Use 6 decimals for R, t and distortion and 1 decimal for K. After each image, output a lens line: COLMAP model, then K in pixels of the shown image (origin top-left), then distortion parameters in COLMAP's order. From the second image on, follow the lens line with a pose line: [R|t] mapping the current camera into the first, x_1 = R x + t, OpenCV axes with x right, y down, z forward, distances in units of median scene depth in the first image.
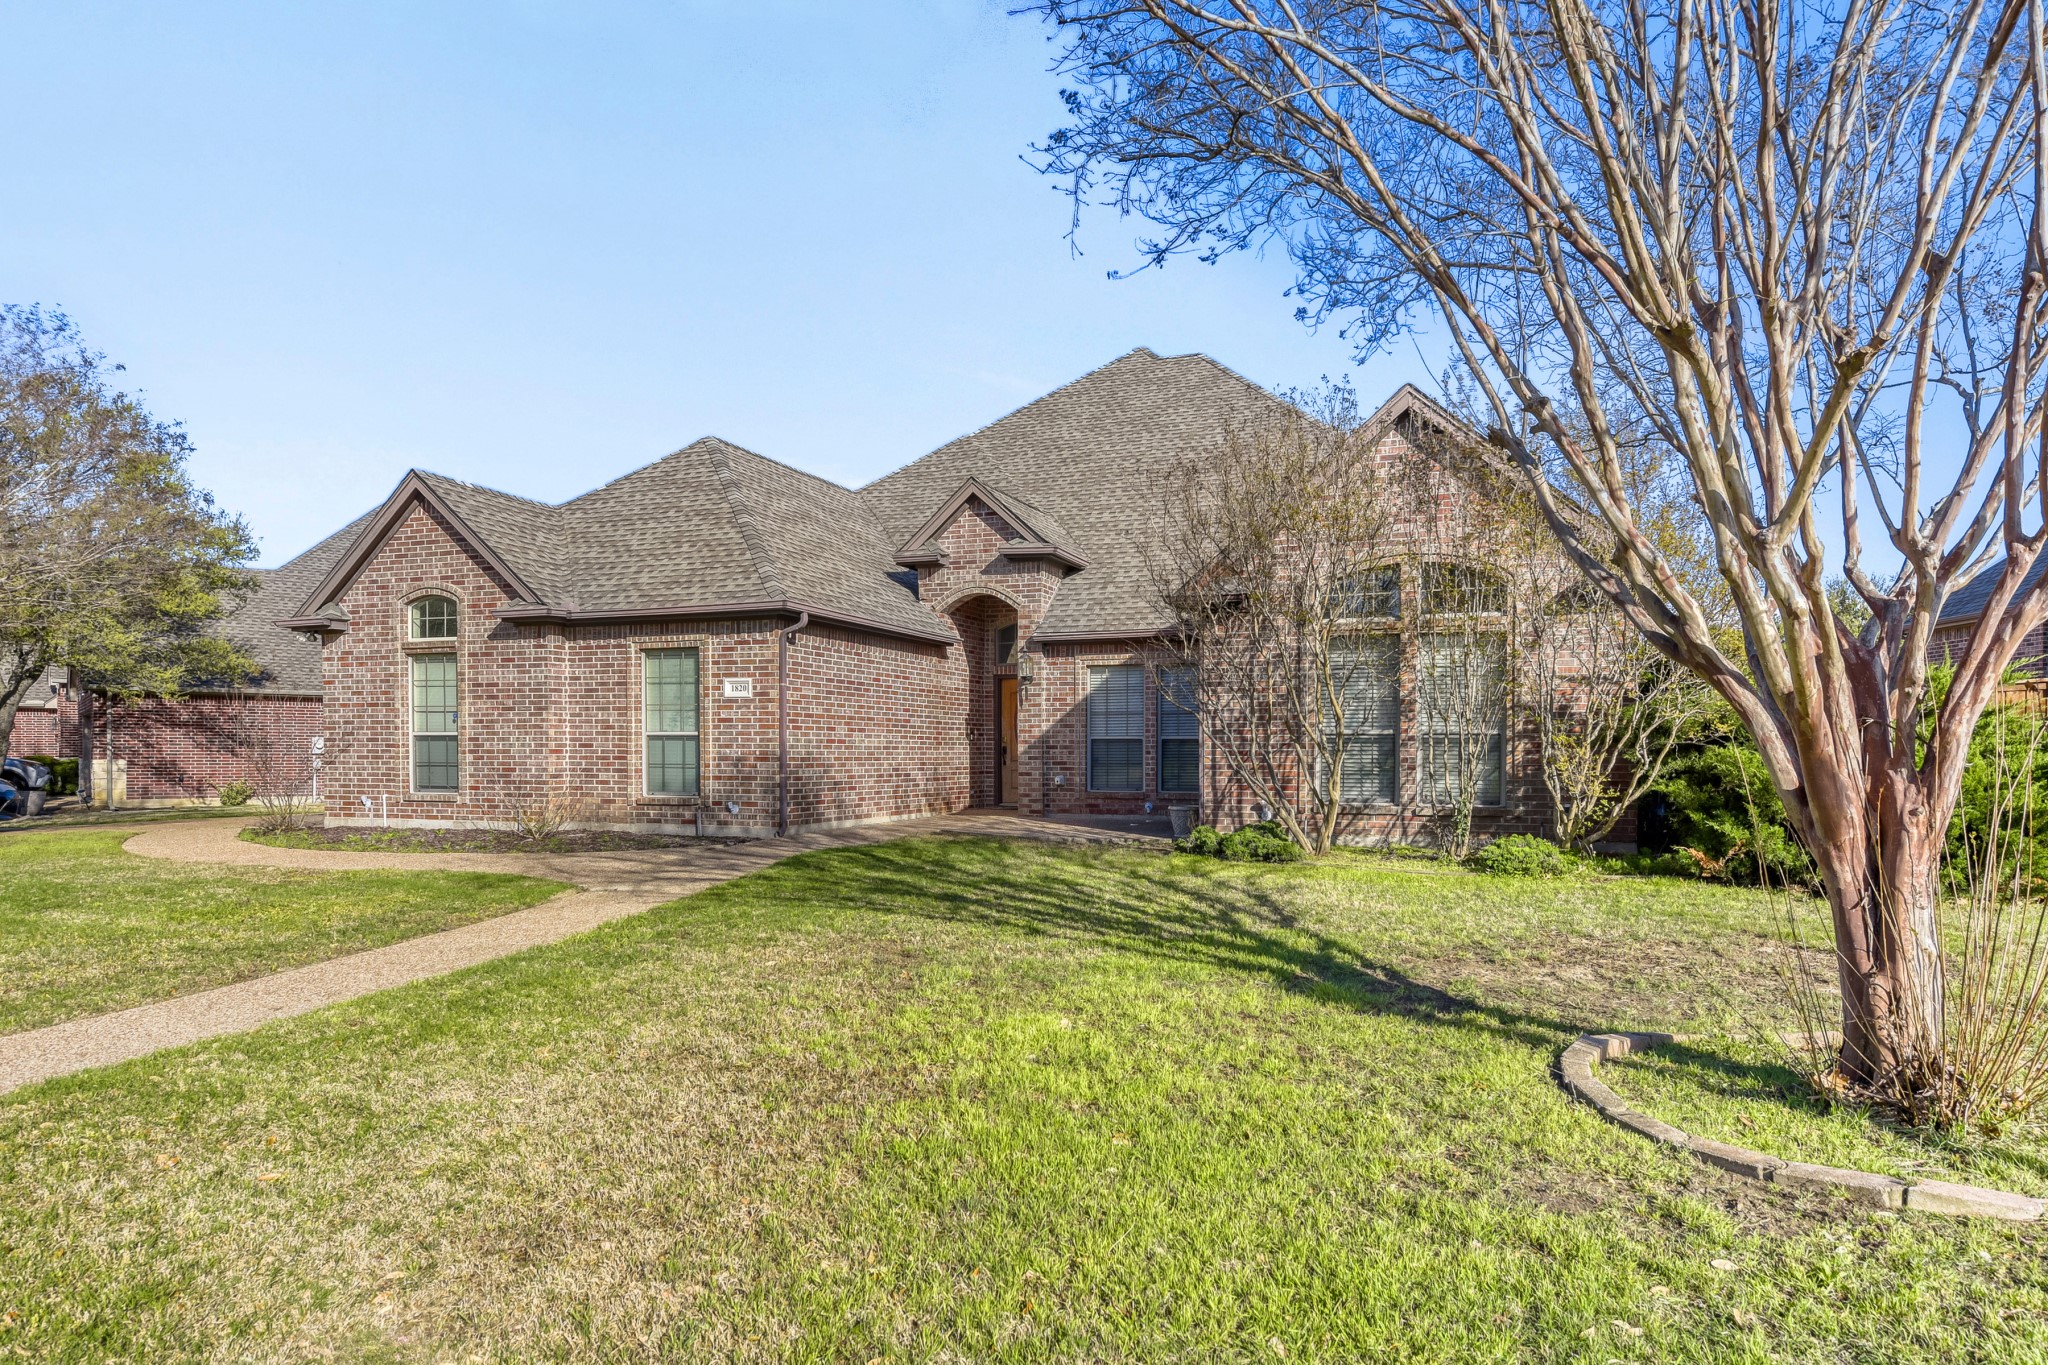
lens RADIAL K [[1258.9, 0, 1023.3], [0, 1258.9, 687.7], [0, 0, 1]] dist [0.003049, -0.000378]
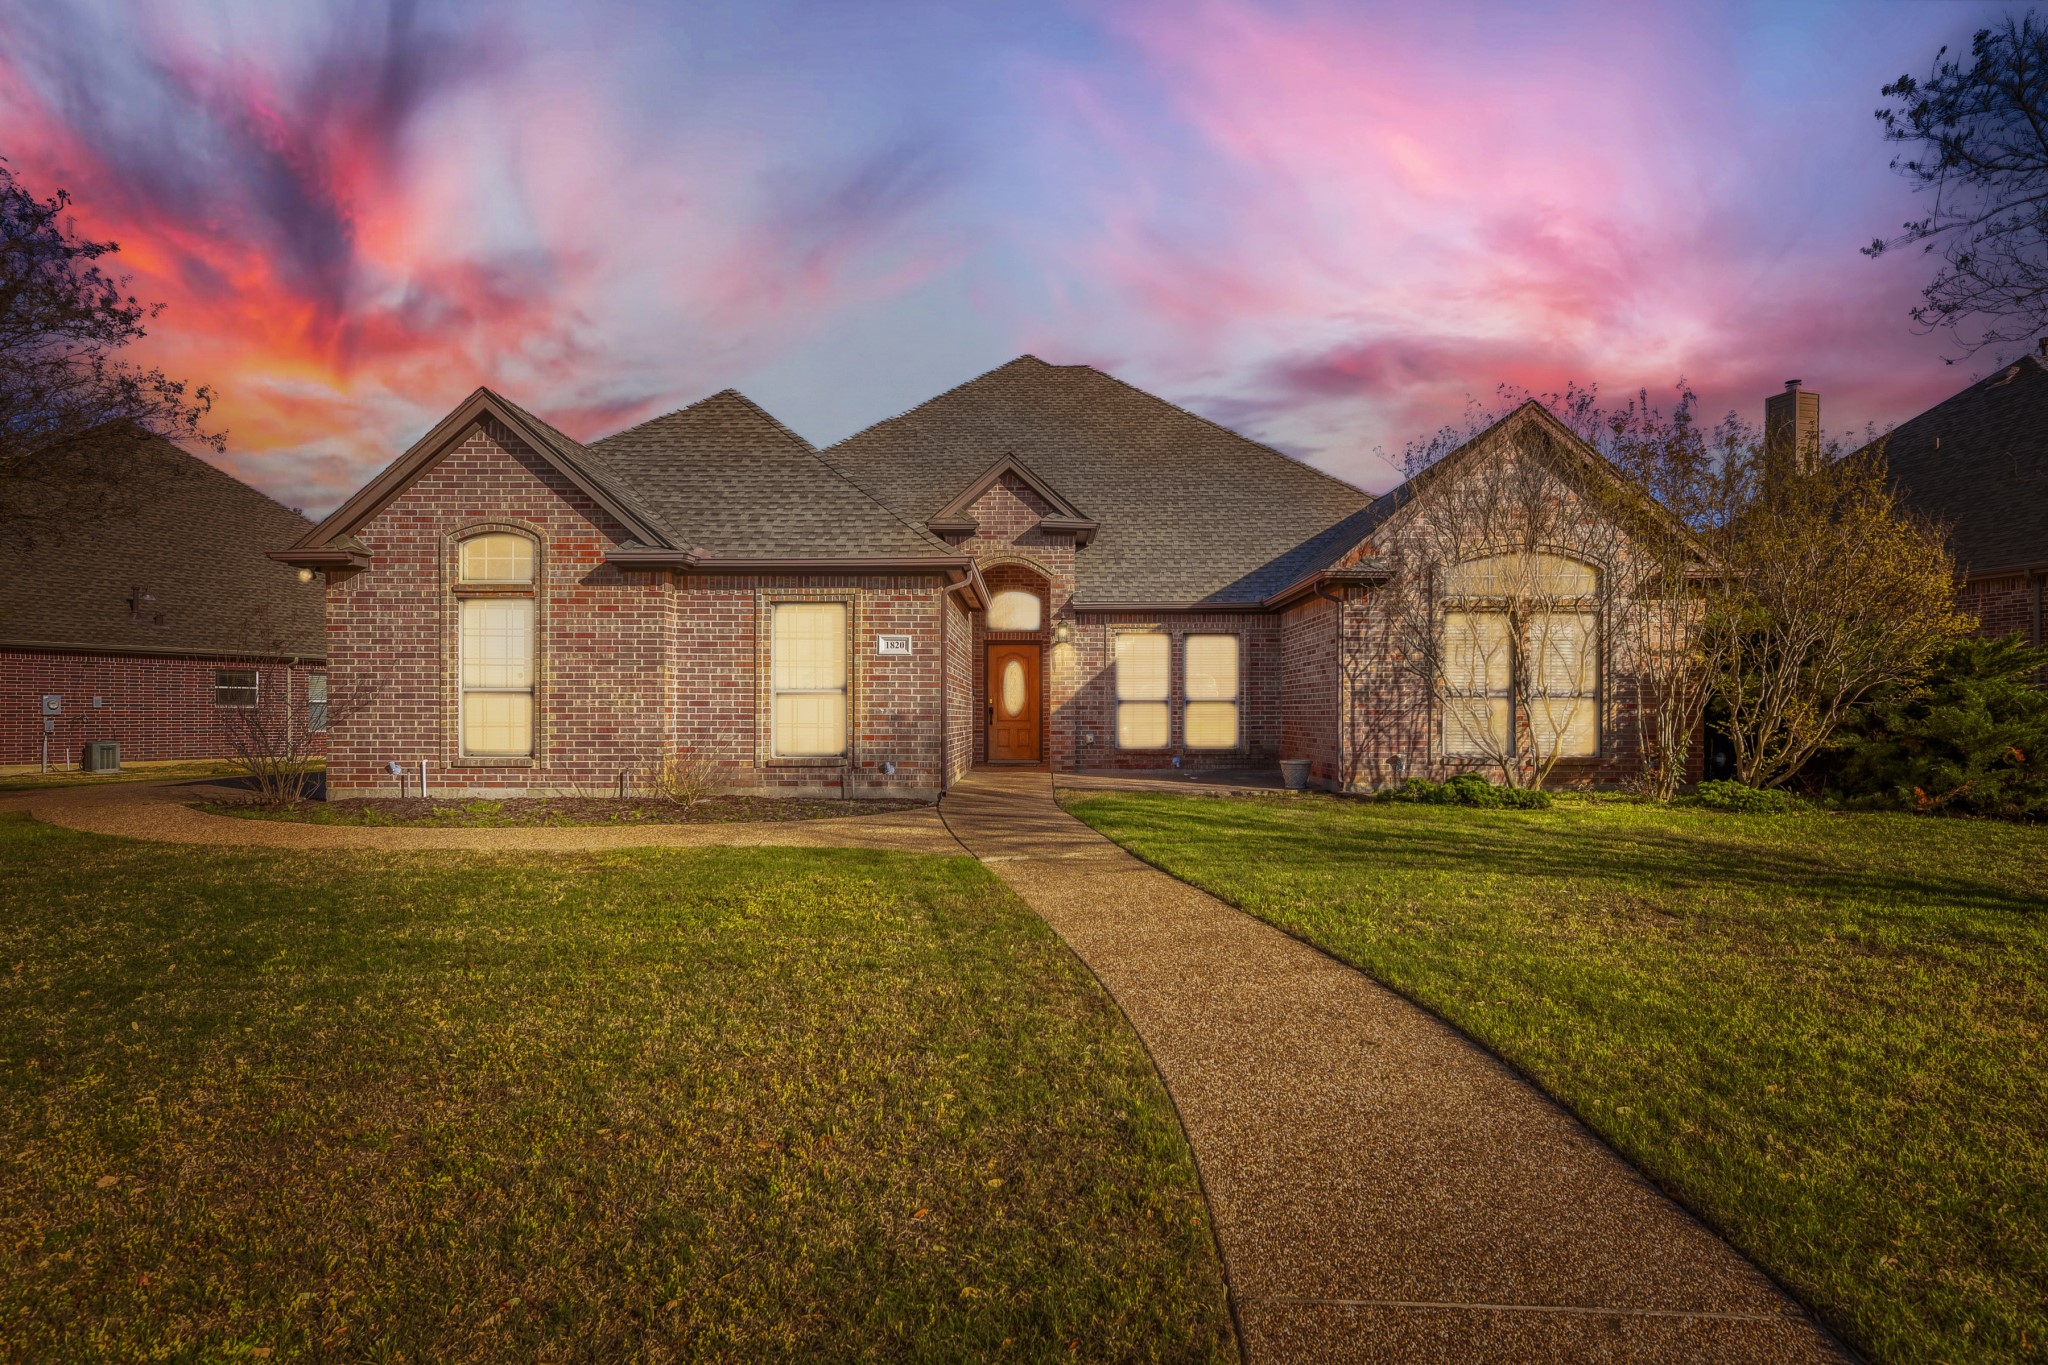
lens RADIAL K [[1044.1, 0, 1024.2], [0, 1044.1, 676.9], [0, 0, 1]] dist [0.002204, 0.000463]
pose [[0.940609, 0.012437, 0.339263, -0.399404], [-0.017597, 0.999772, 0.012136, 0.013161], [-0.339034, -0.017386, 0.940613, 0.203503]]
